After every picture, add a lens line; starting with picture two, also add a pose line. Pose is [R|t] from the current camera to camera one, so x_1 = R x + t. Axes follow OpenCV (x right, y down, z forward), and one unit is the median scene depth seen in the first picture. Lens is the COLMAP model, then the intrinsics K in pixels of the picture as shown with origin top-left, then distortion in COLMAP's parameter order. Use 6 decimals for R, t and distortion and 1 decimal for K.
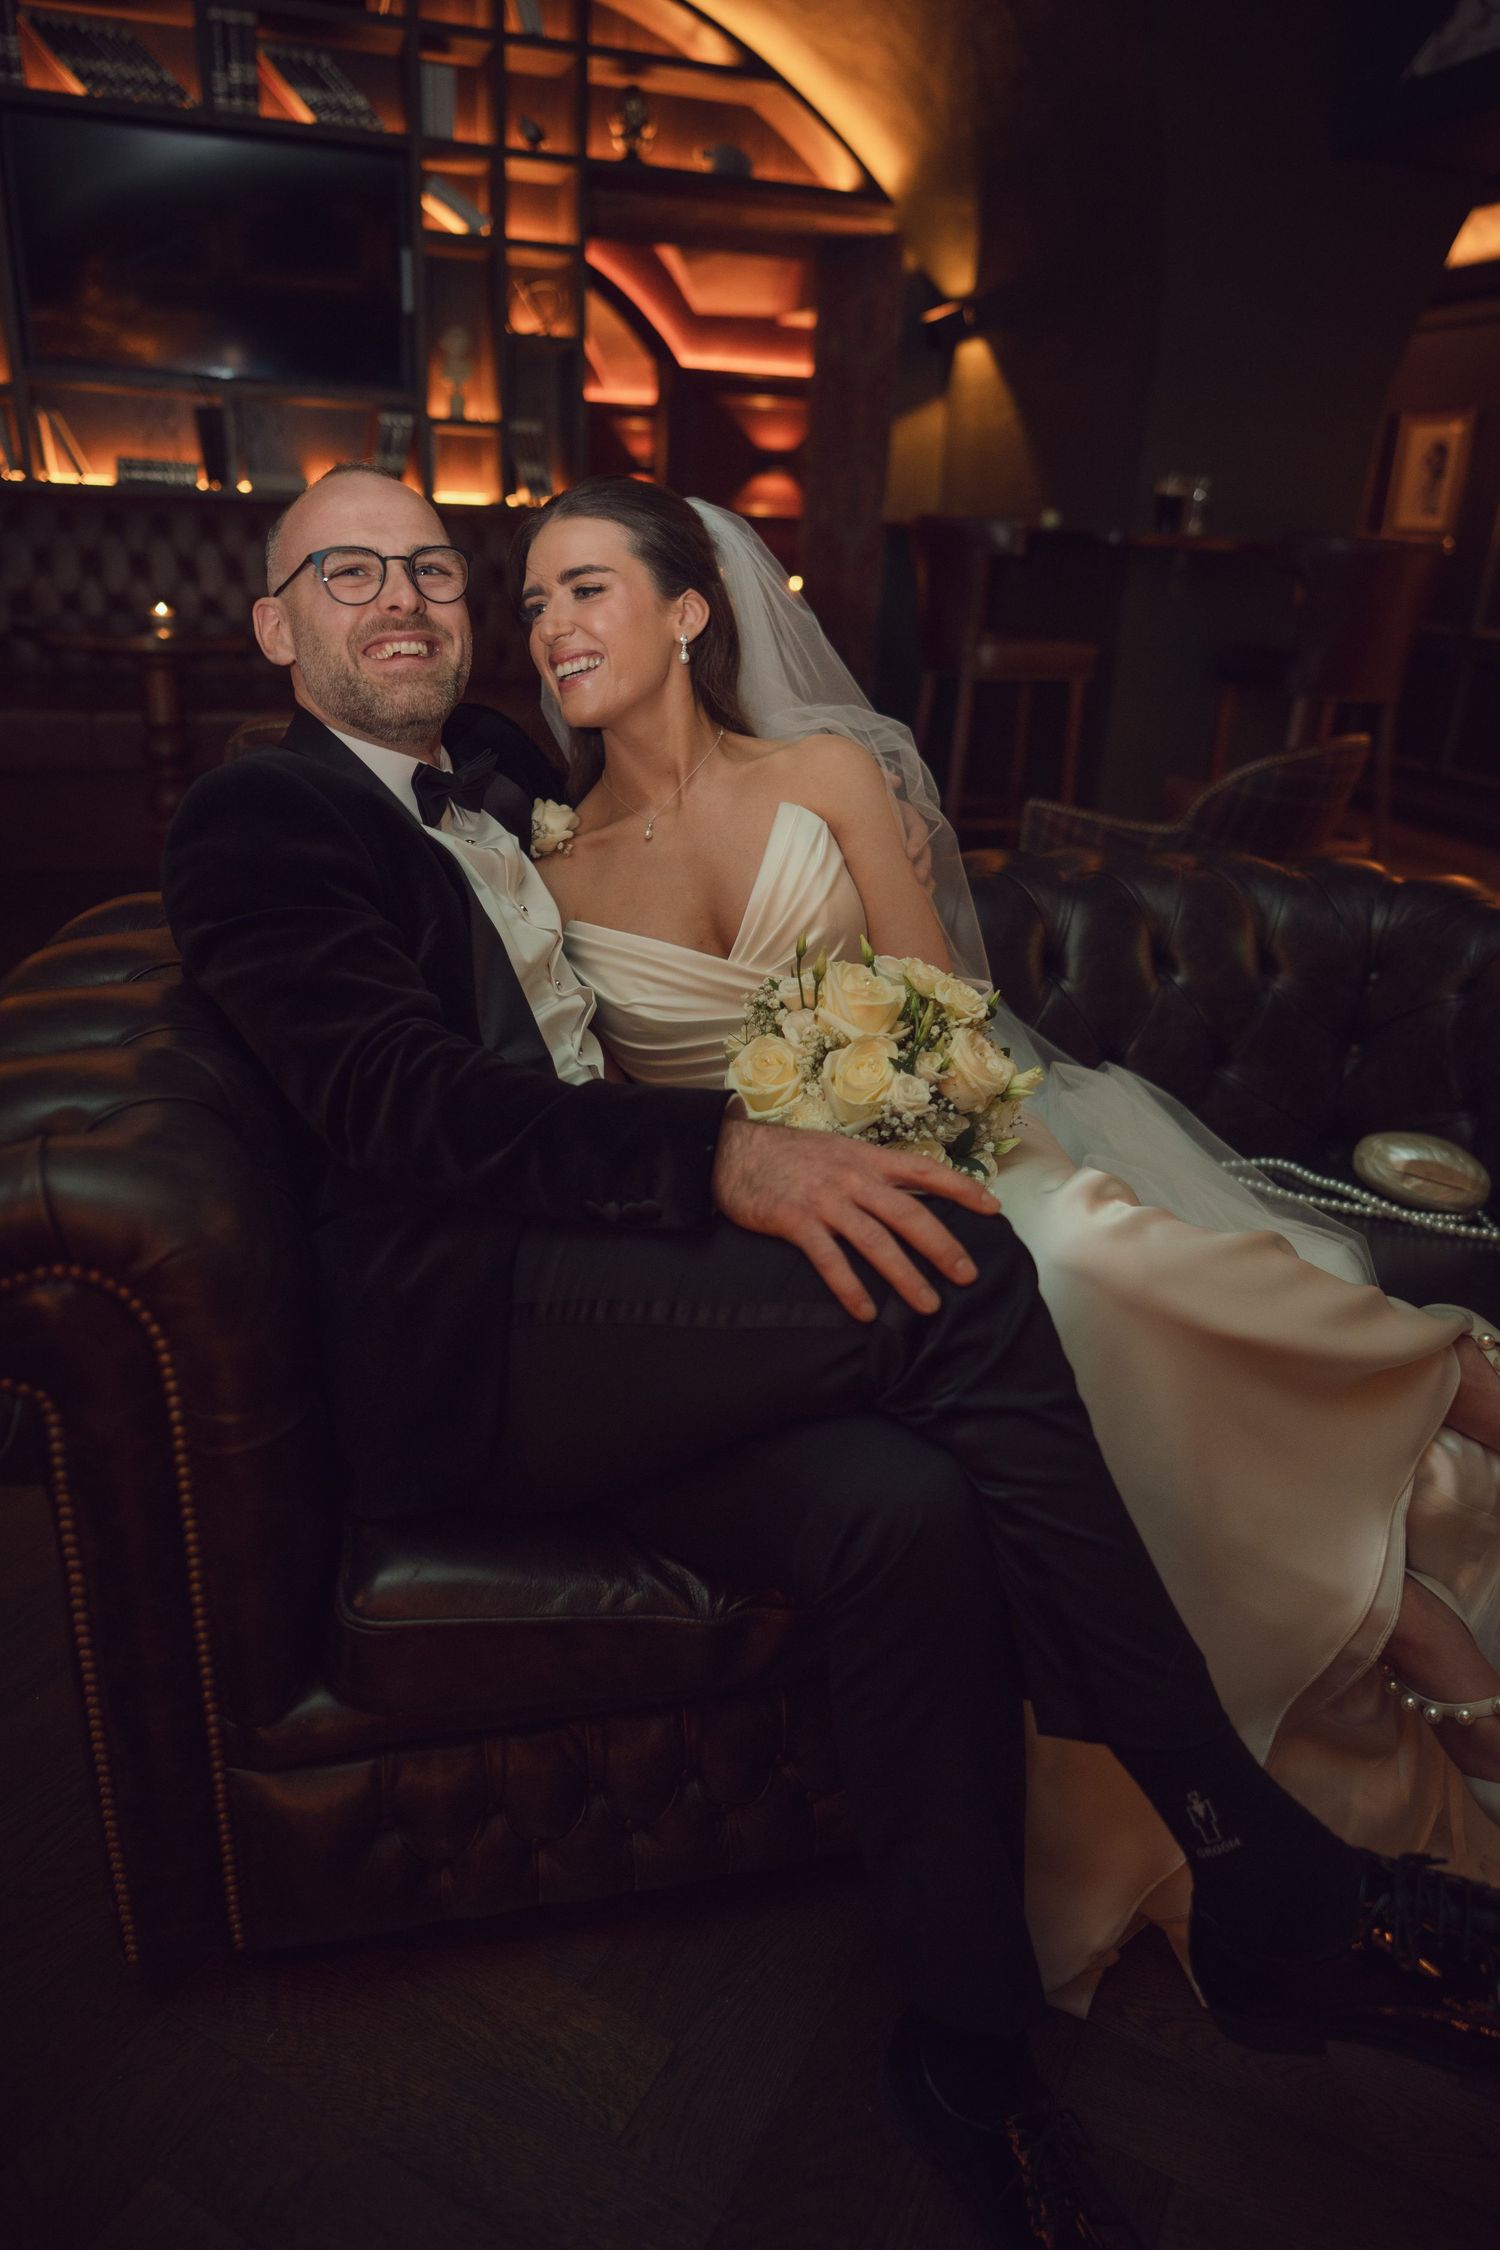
lens RADIAL K [[1302.0, 0, 751.6], [0, 1302.0, 1158.8], [0, 0, 1]] dist [-0.073124, -0.000608]
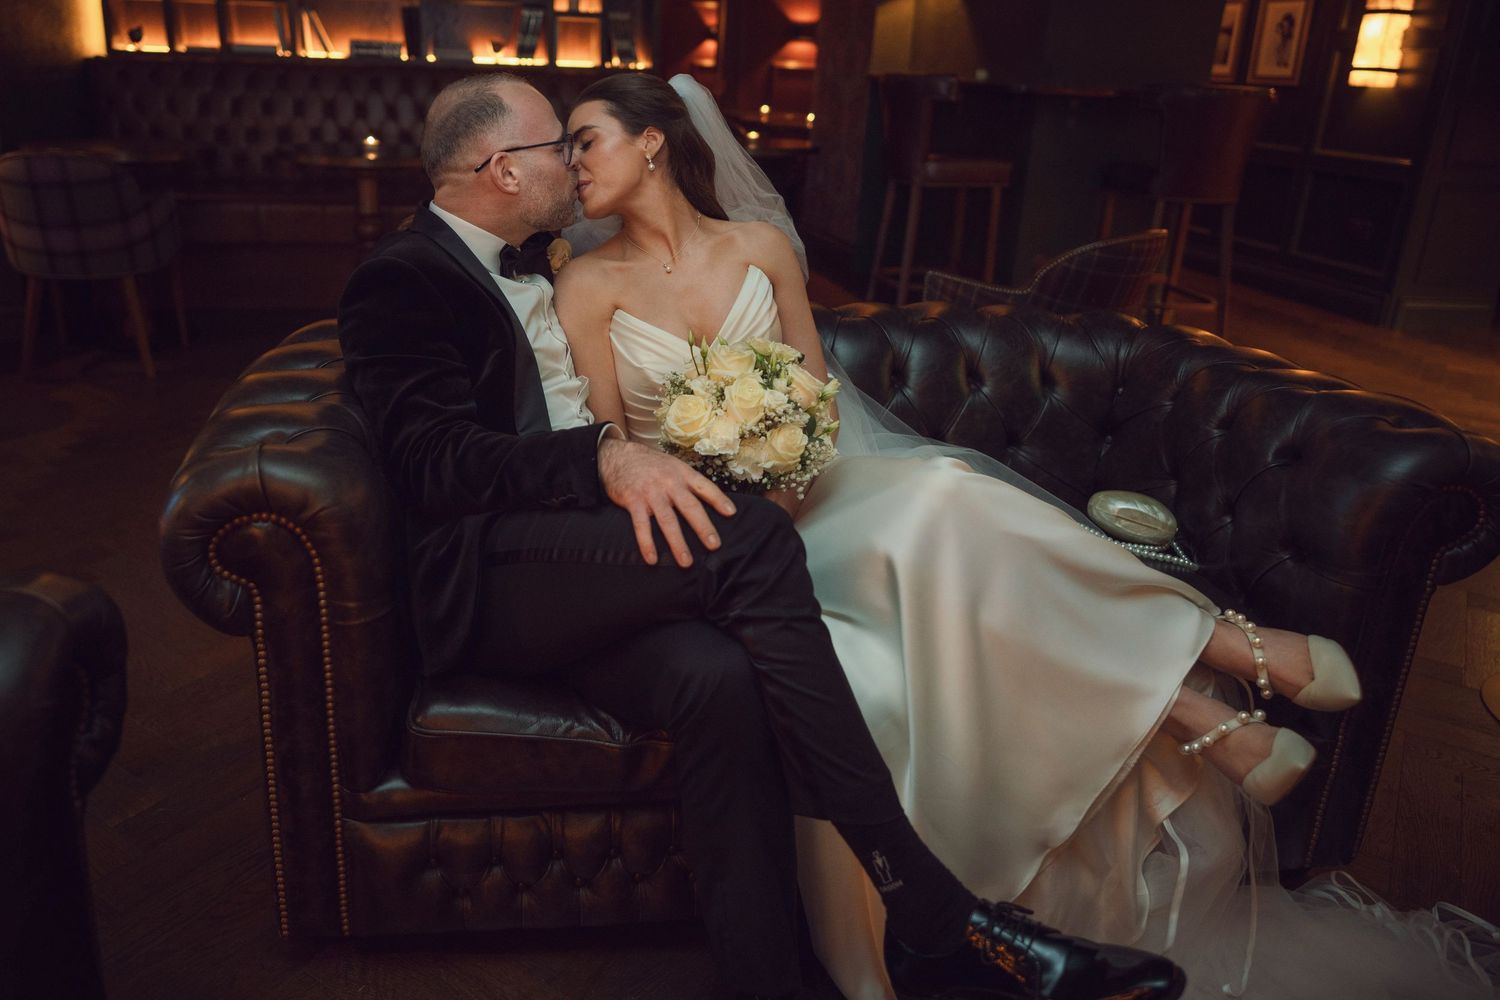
lens RADIAL K [[1038.5, 0, 750.0], [0, 1038.5, 500.0], [0, 0, 1]] dist [-0.058822, -0.049375]
pose [[0.994916, 0.034802, -0.094509, 0.190379], [-0.039002, 0.998315, -0.042962, 0.061584], [0.092855, 0.046430, 0.994597, -0.267091]]
